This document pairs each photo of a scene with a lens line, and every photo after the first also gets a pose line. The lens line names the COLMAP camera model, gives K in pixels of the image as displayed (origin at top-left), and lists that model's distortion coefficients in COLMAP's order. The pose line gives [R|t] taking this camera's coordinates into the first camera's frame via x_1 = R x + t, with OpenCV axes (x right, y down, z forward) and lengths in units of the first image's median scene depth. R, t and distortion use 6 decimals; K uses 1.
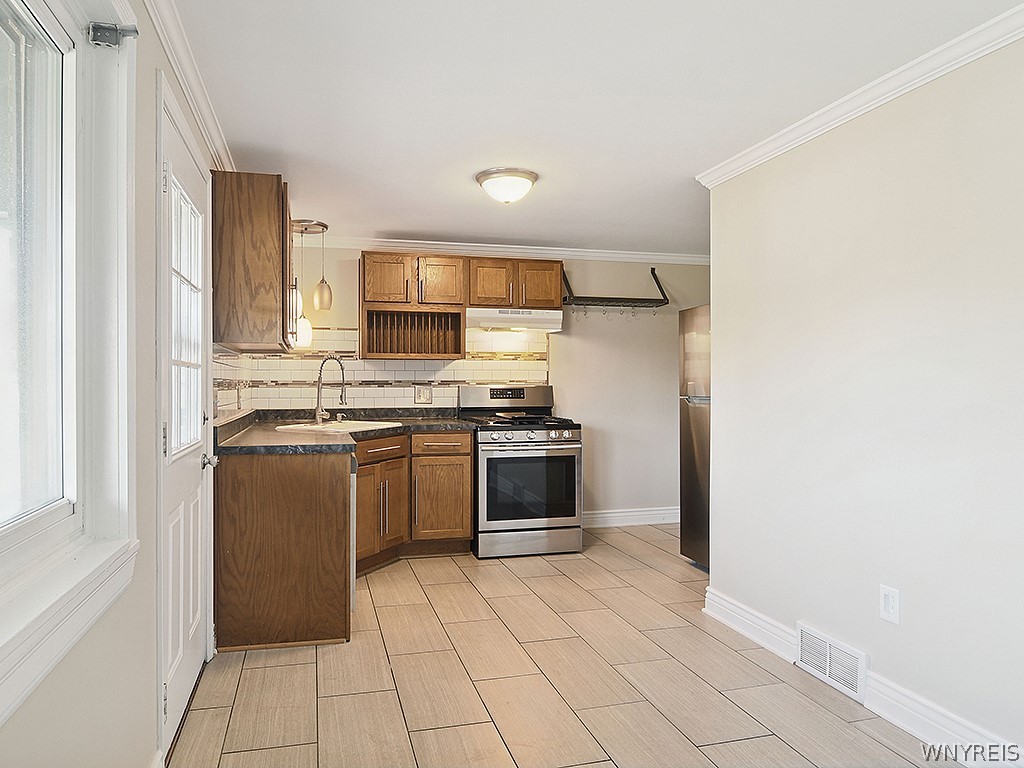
lens RADIAL K [[642.4, 0, 509.7], [0, 642.4, 374.9], [0, 0, 1]] dist [-0.003297, -0.002582]
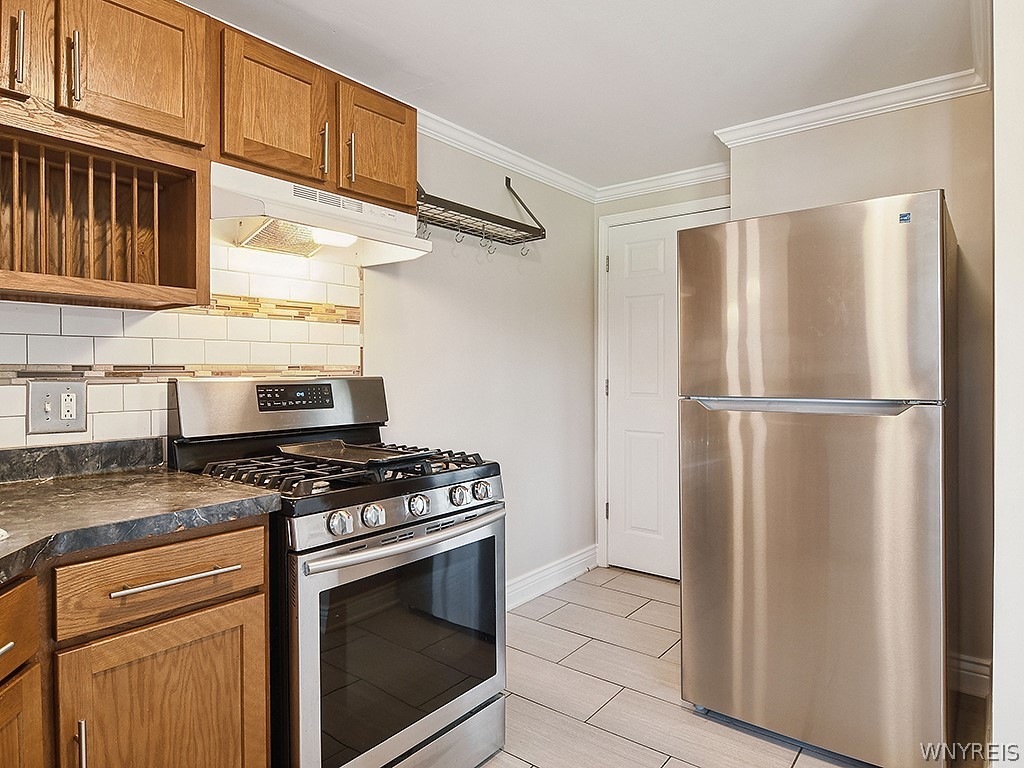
lens RADIAL K [[642.4, 0, 509.7], [0, 642.4, 374.9], [0, 0, 1]] dist [-0.003297, -0.002582]
pose [[0.829366, -0.004385, 0.558688, -0.126382], [-0.005829, 0.999847, 0.016501, 0.007129], [-0.558675, -0.016942, 0.829214, 0.594335]]
